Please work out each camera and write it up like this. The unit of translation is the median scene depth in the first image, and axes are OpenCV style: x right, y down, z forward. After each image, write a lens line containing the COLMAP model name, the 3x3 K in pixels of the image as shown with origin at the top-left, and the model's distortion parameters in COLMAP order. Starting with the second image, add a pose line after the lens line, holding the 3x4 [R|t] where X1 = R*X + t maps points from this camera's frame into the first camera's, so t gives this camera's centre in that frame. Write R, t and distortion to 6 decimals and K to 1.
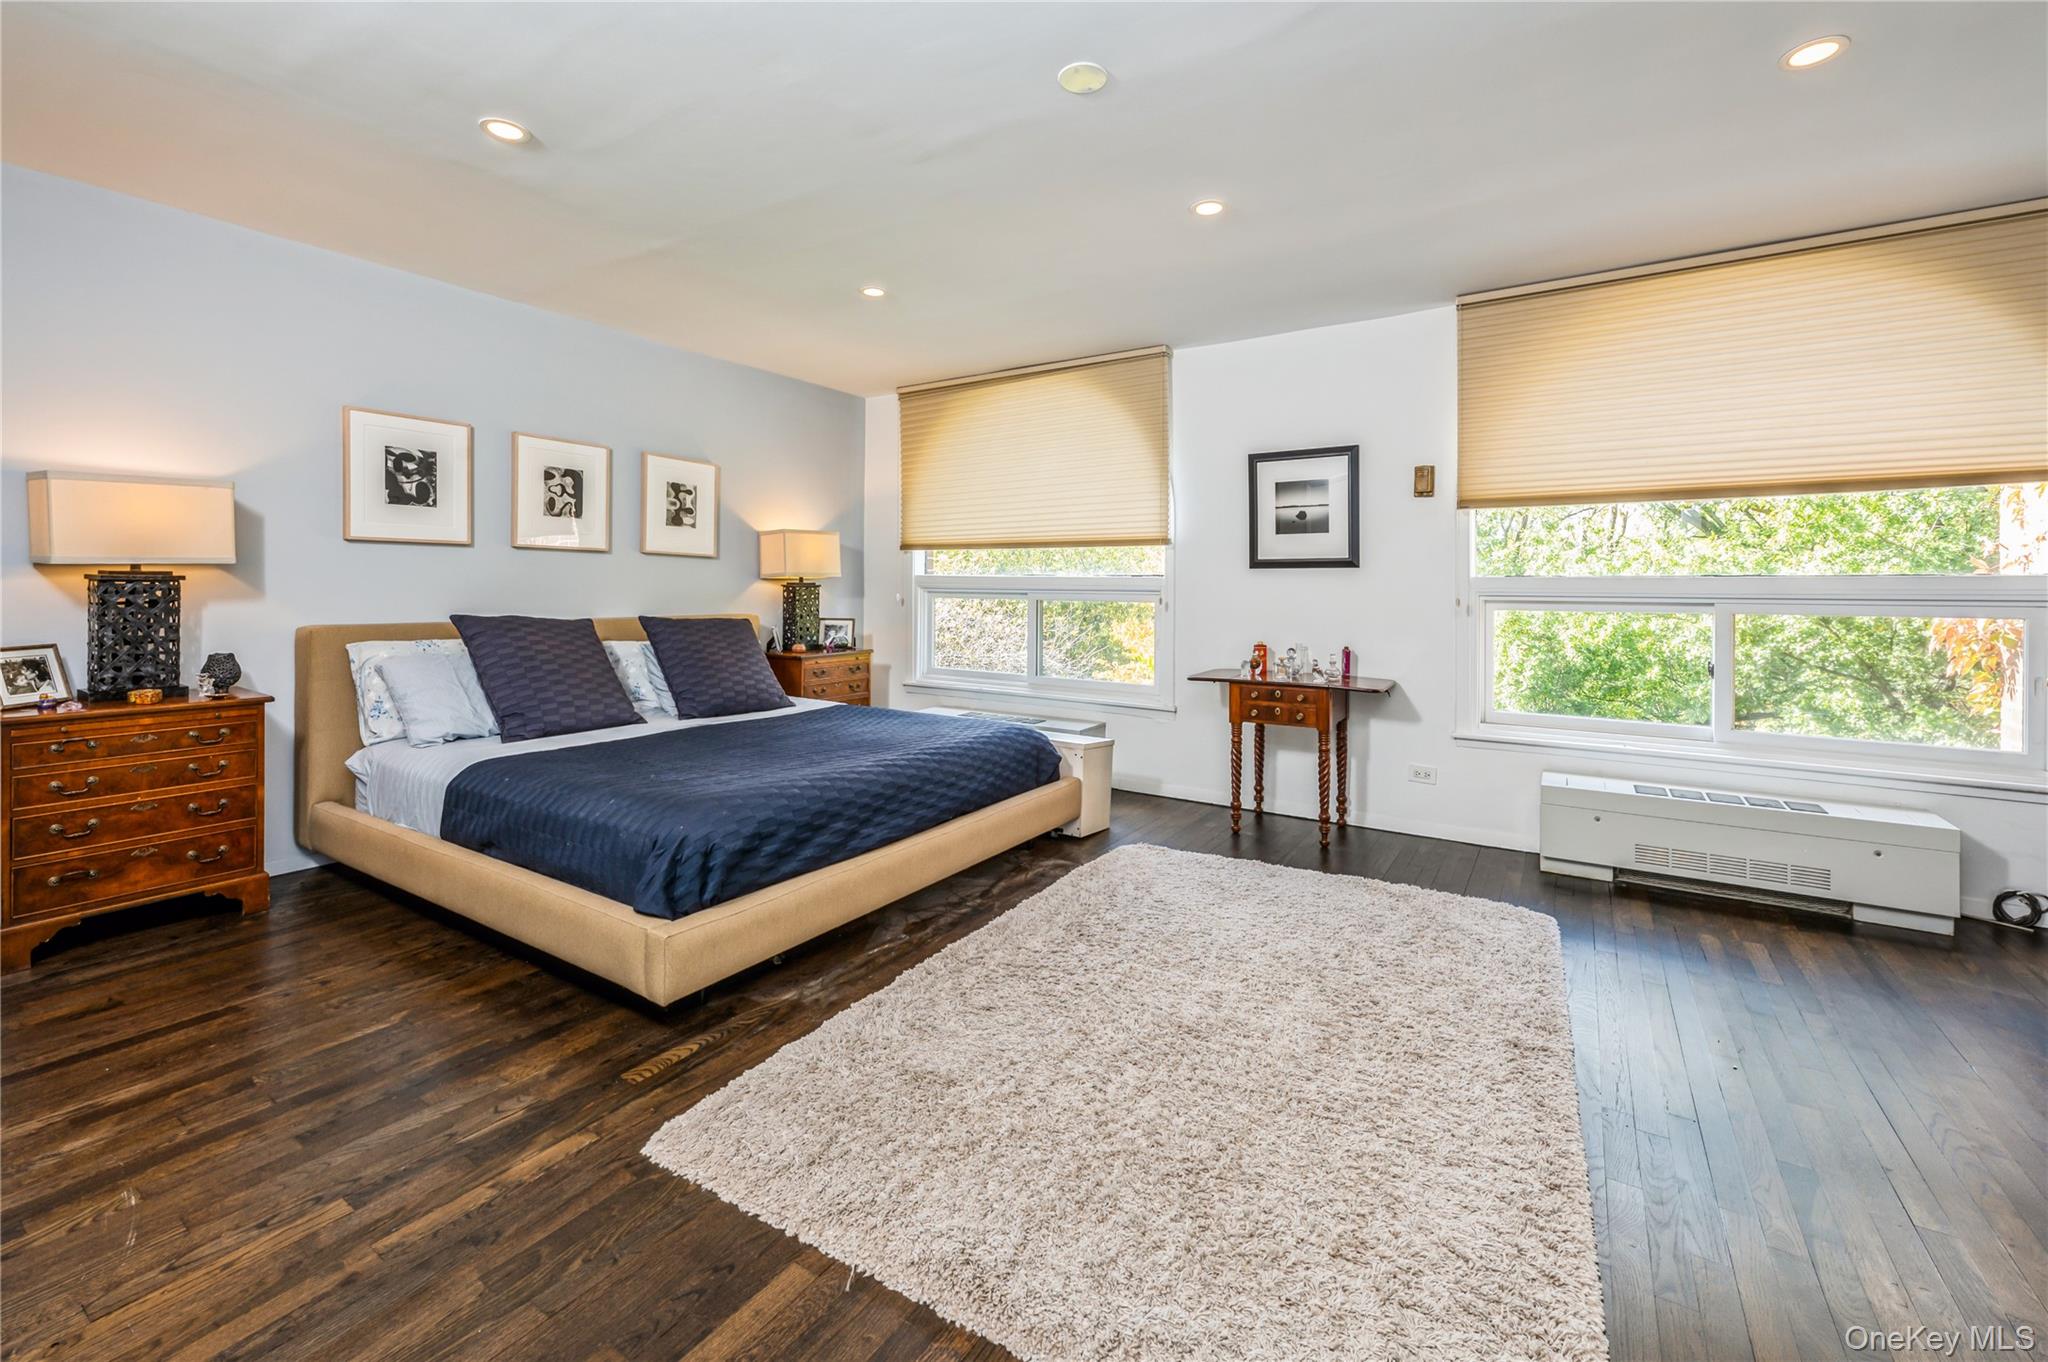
lens RADIAL K [[840.4, 0, 1022.4], [0, 840.4, 599.2], [0, 0, 1]] dist [-0.000690, -0.000353]
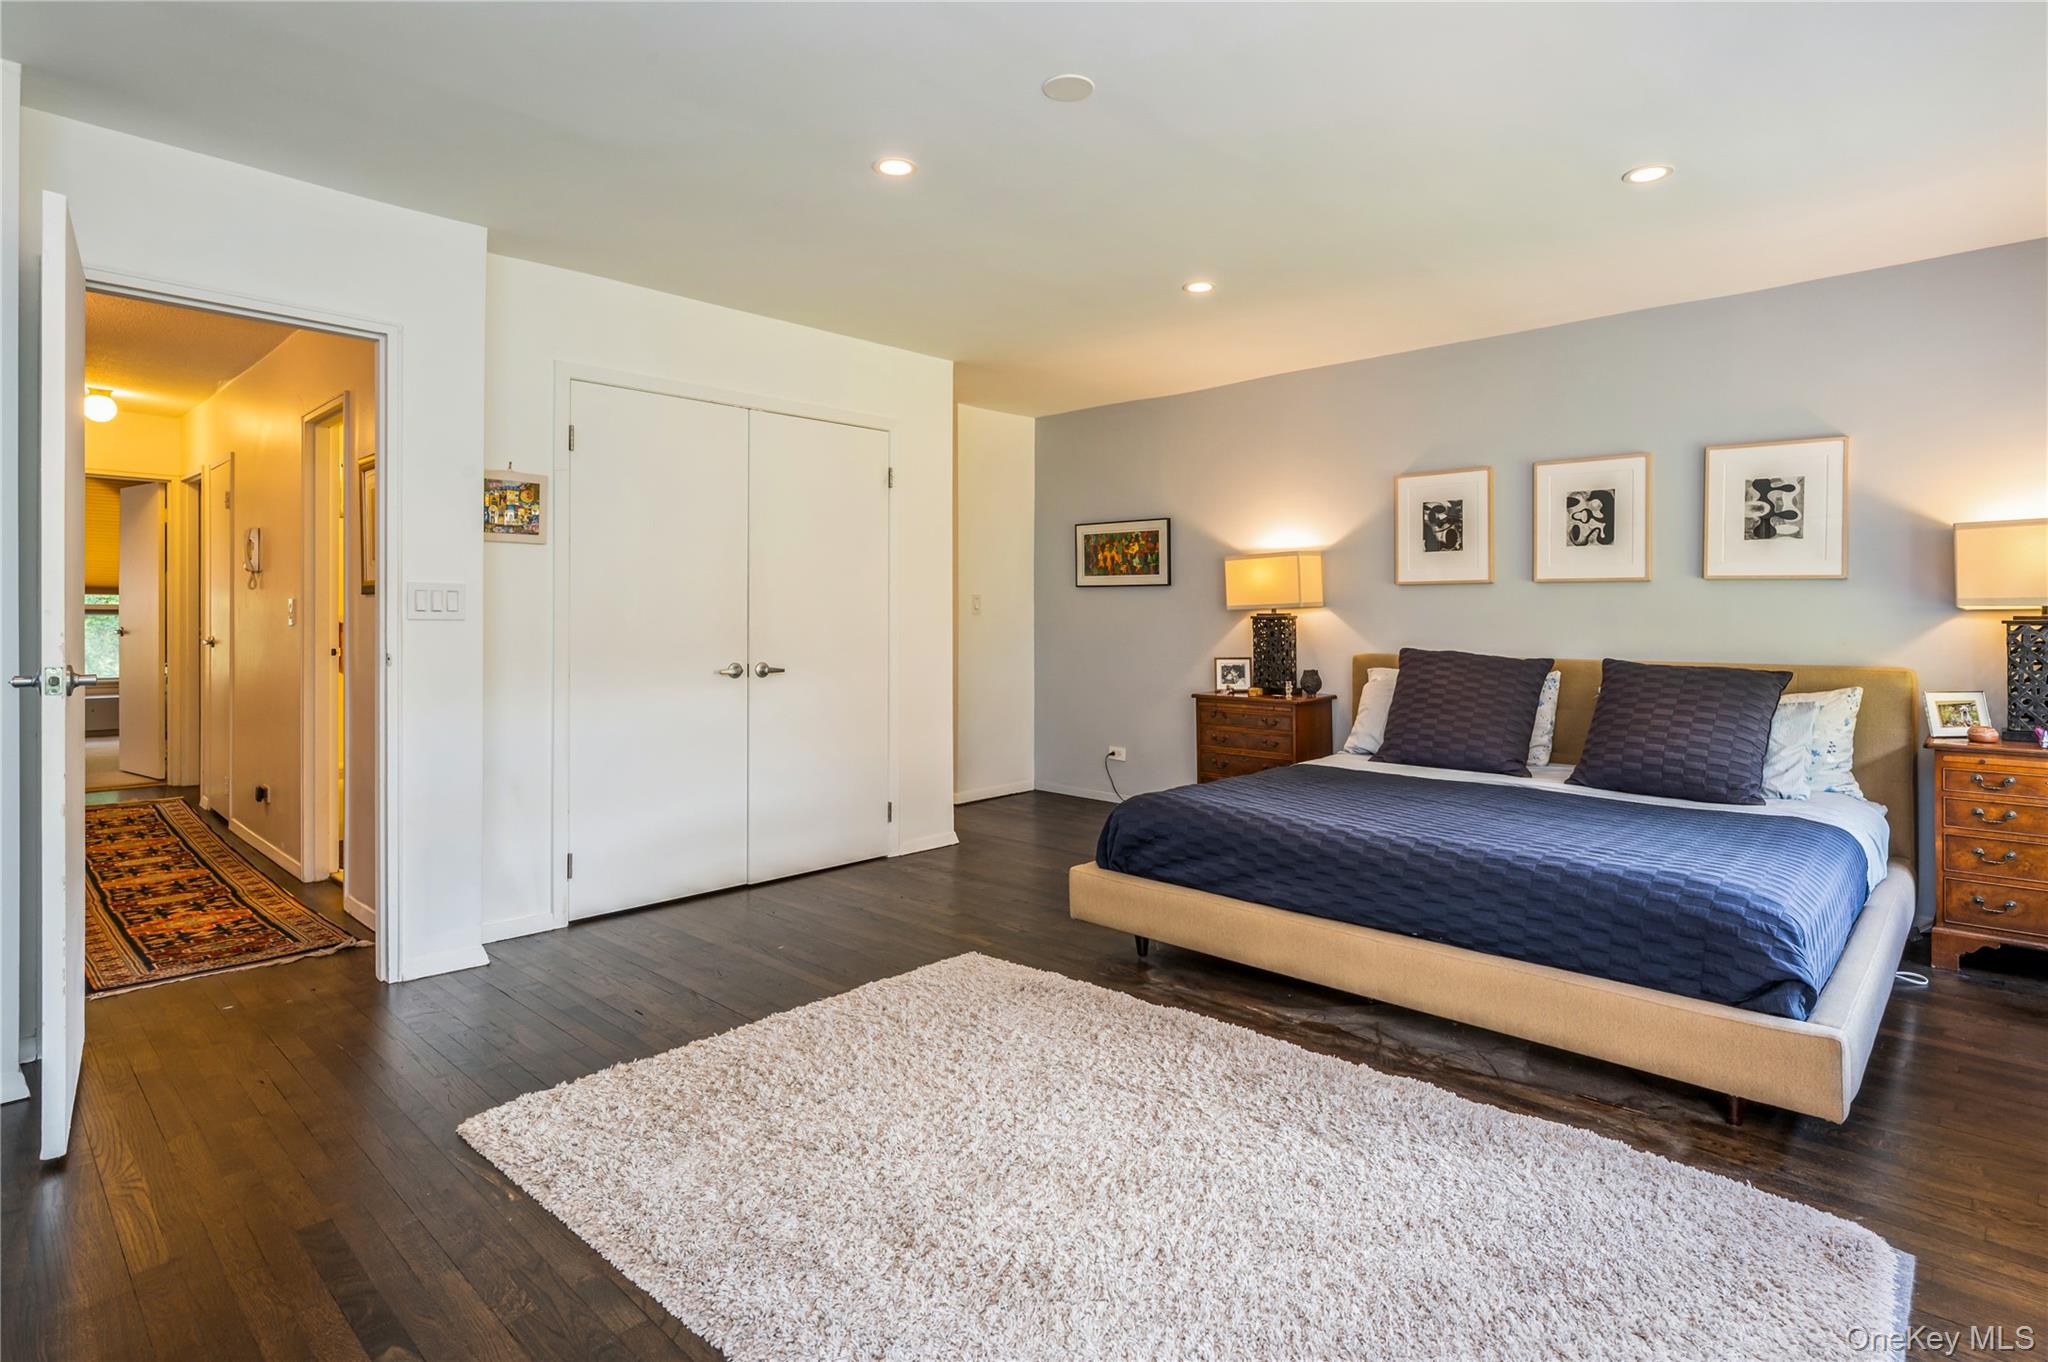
lens RADIAL K [[1055.1, 0, 1019.8], [0, 1055.1, 618.7], [0, 0, 1]] dist [0.000430, 0.000685]
pose [[-0.187838, -0.005712, -0.982183, 0.691136], [-0.016582, 0.999859, -0.002643, -0.007083], [0.982060, 0.015790, -0.187906, 0.639007]]
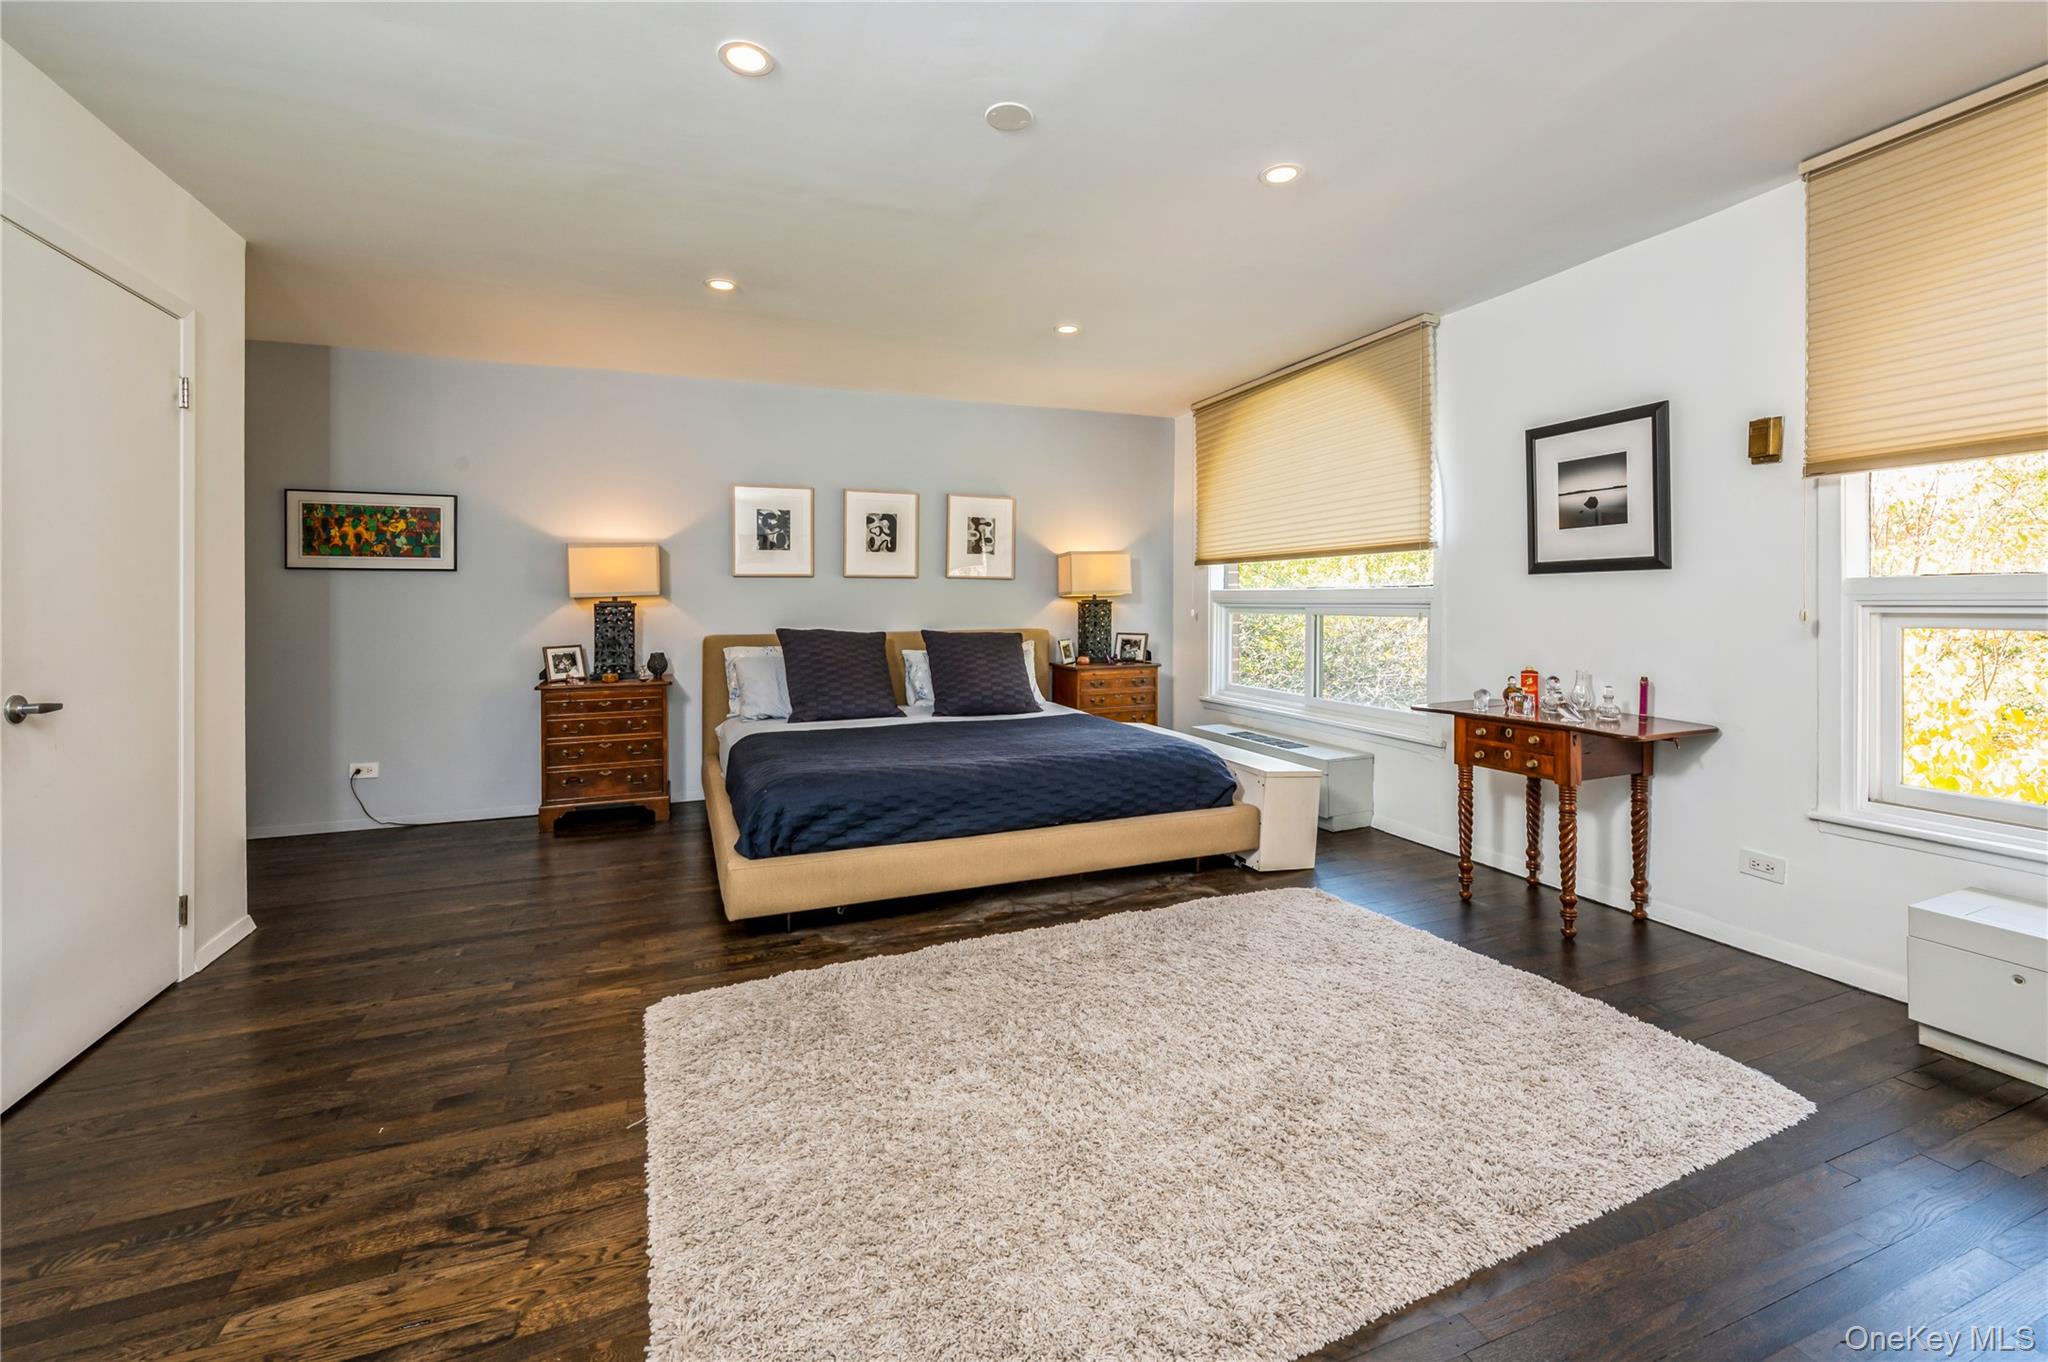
lens RADIAL K [[843.7, 0, 1029.0], [0, 843.7, 606.1], [0, 0, 1]] dist [0.001157, 0.000136]
pose [[0.817132, -0.010737, -0.576351, 0.385610], [0.005735, 0.999928, -0.010496, -0.000978], [0.576422, 0.005271, 0.817135, 0.087367]]
